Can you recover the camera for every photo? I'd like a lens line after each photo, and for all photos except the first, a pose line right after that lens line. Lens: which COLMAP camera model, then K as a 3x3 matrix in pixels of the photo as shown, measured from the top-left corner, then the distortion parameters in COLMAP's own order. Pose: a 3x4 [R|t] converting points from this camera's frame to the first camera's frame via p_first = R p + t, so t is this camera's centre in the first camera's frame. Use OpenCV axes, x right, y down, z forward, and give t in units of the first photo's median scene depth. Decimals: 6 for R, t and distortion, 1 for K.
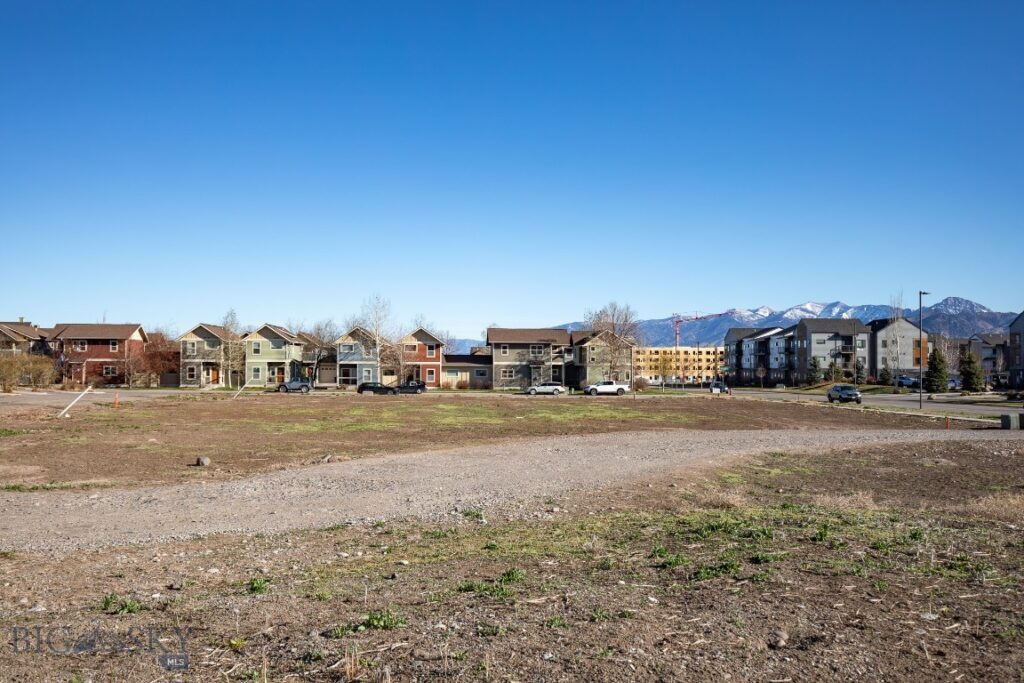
lens RADIAL K [[914.1, 0, 515.2], [0, 914.1, 340.3], [0, 0, 1]] dist [0.008569, -0.005726]
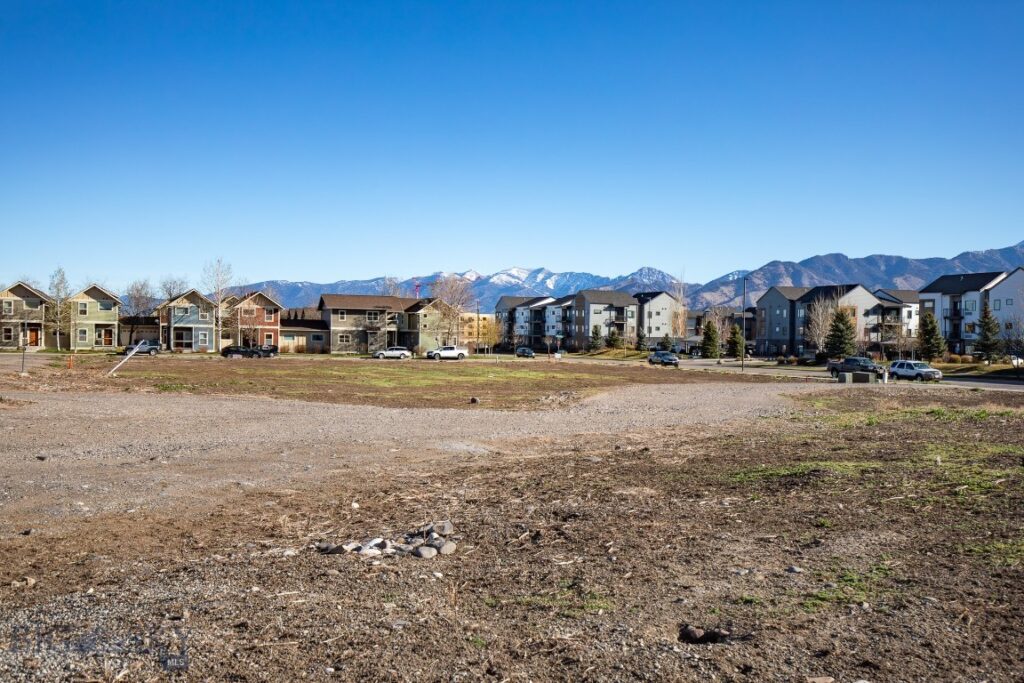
lens RADIAL K [[988.5, 0, 511.4], [0, 988.5, 342.1], [0, 0, 1]] dist [0.005425, 0.000000]
pose [[0.949430, 0.009446, 0.313835, -0.180254], [-0.022068, 0.999083, 0.036693, -0.004660], [-0.313201, -0.041763, 0.948768, -0.119985]]
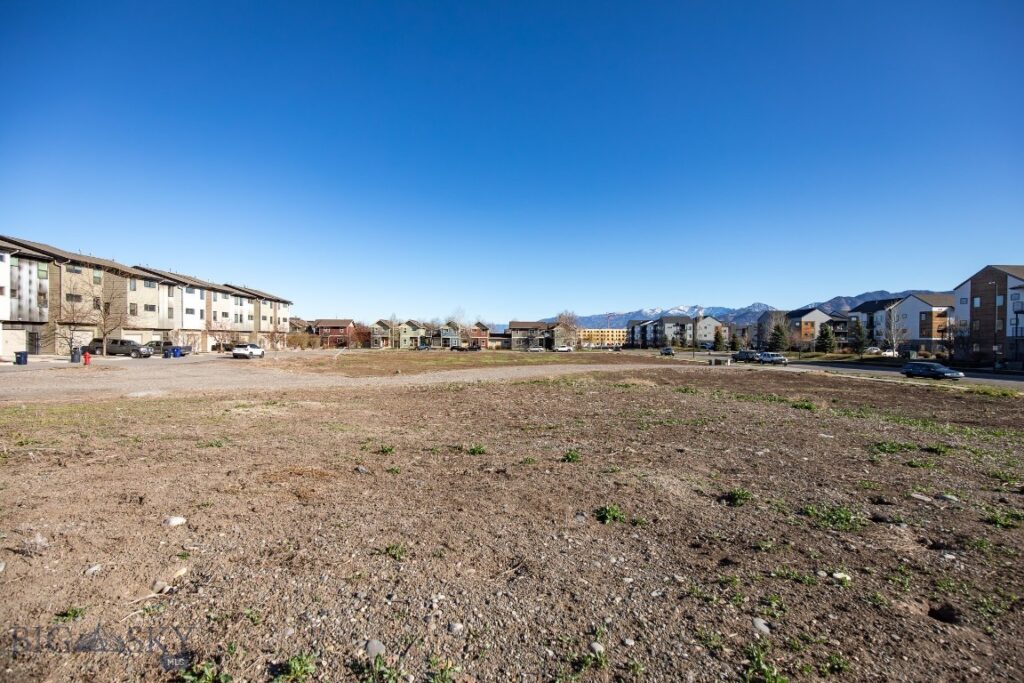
lens RADIAL K [[468.5, 0, 511.5], [0, 468.5, 342.8], [0, 0, 1]] dist [-0.001428, 0.000007]
pose [[0.999122, 0.001996, -0.041847, 0.022151], [-0.000398, 0.999271, 0.038173, -0.004992], [0.041893, -0.038123, 0.998395, -0.121554]]
